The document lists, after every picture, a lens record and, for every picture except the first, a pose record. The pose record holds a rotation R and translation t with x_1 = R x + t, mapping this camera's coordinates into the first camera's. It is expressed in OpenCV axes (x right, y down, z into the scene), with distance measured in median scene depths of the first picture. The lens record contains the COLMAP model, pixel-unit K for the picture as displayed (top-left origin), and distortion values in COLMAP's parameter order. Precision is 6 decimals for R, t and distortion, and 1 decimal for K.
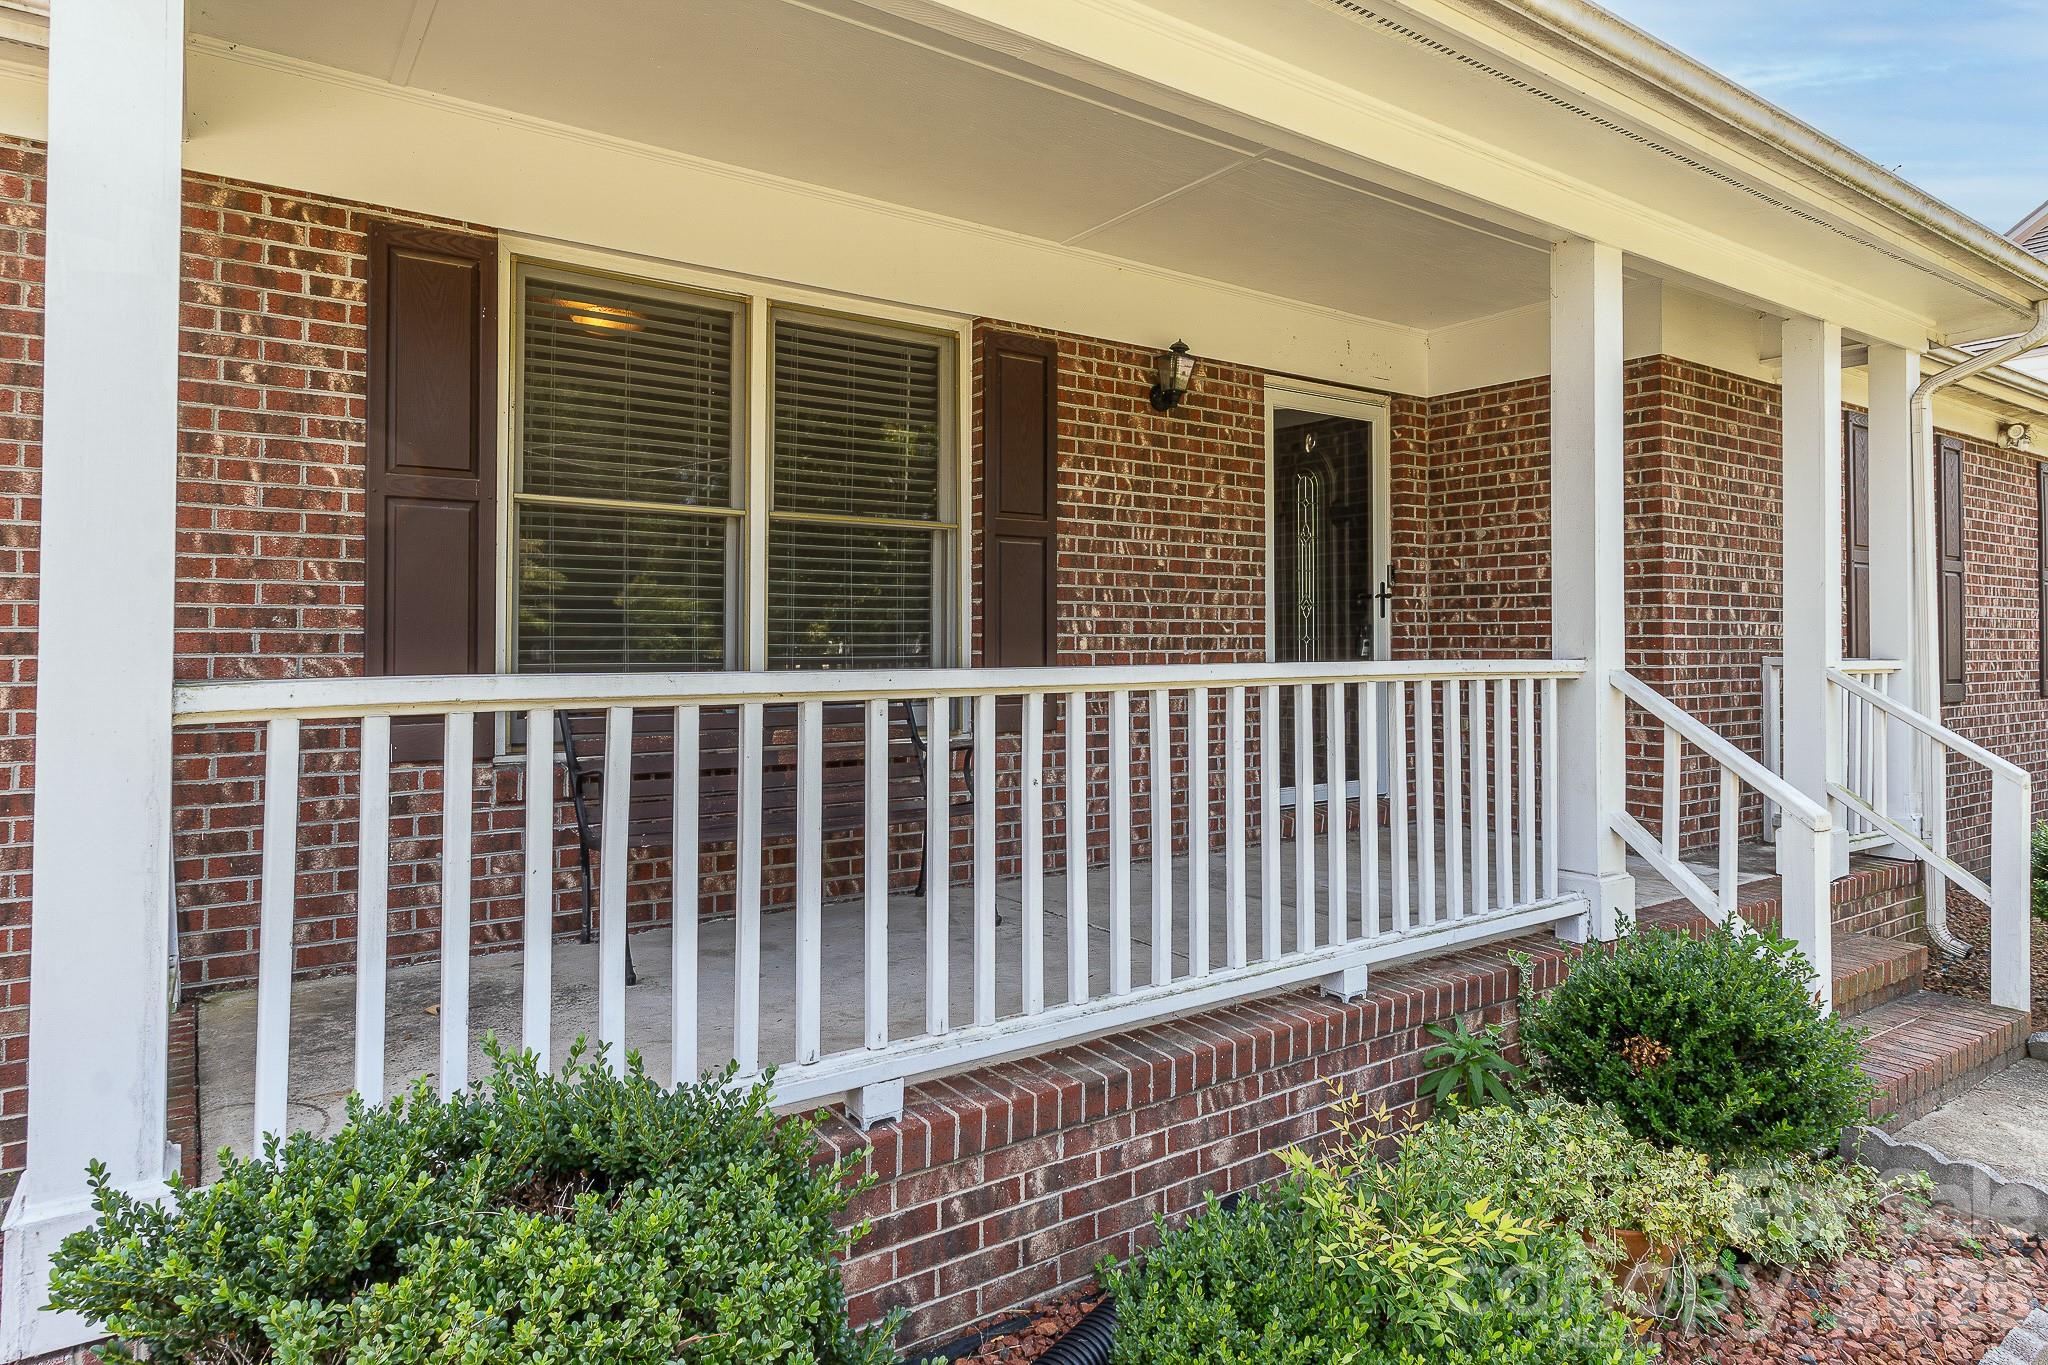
lens RADIAL K [[1170.2, 0, 1020.5], [0, 1170.2, 602.6], [0, 0, 1]] dist [0.000801, -0.000728]
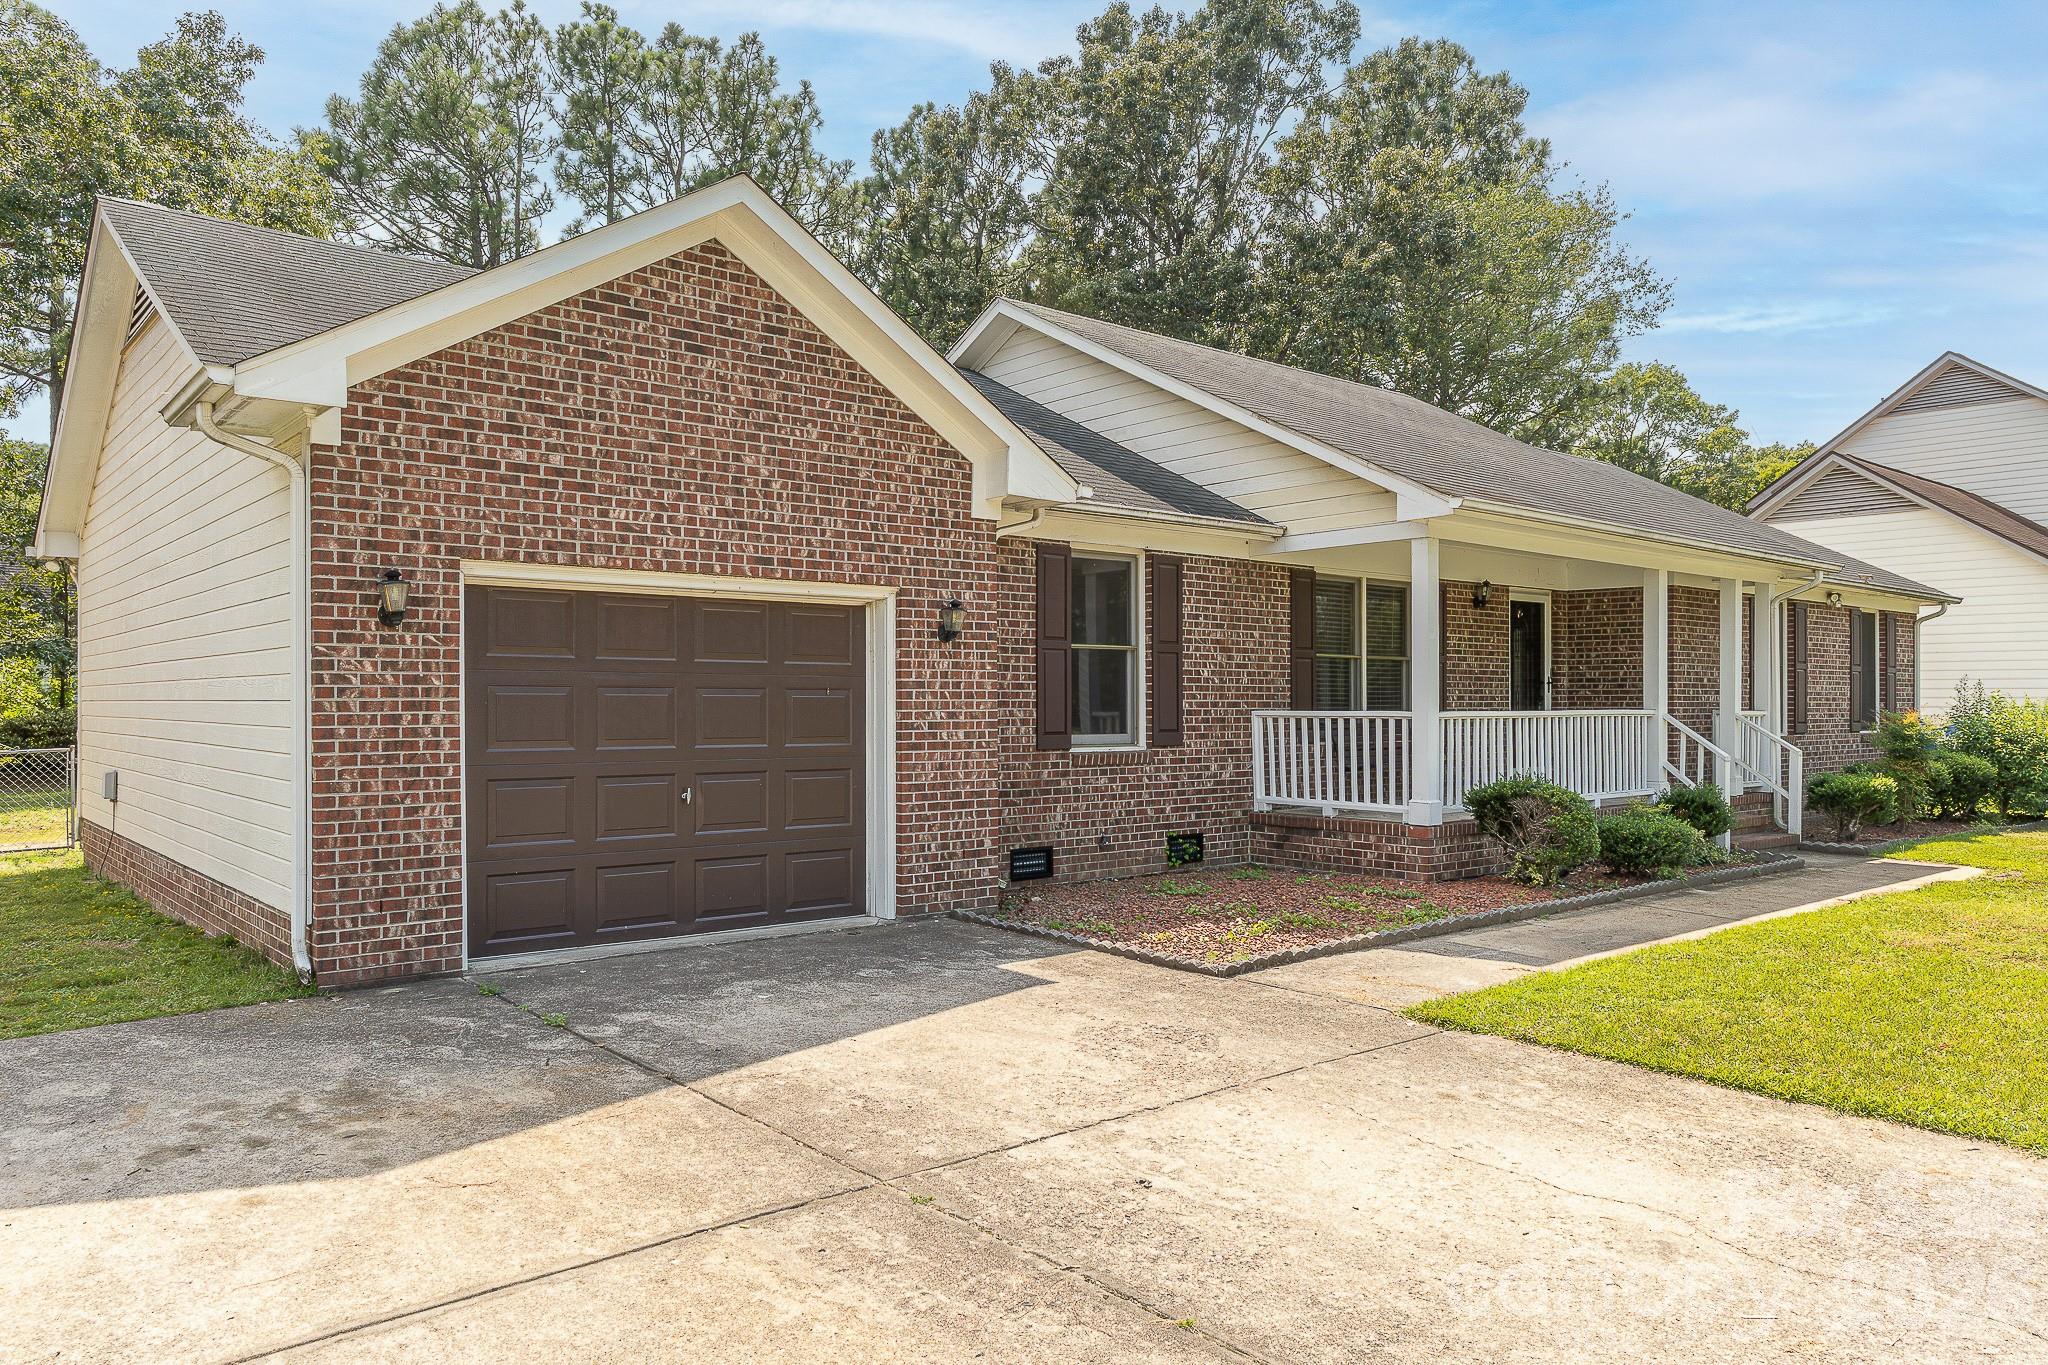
lens RADIAL K [[1386.1, 0, 1024.0], [0, 1386.1, 682.5], [0, 0, 1]] dist [-0.002411, -0.000160]
pose [[0.994968, -0.000842, 0.100188, -1.052454], [-0.000733, 0.999877, 0.015679, -0.052411], [-0.100188, -0.015673, 0.994845, -1.680606]]
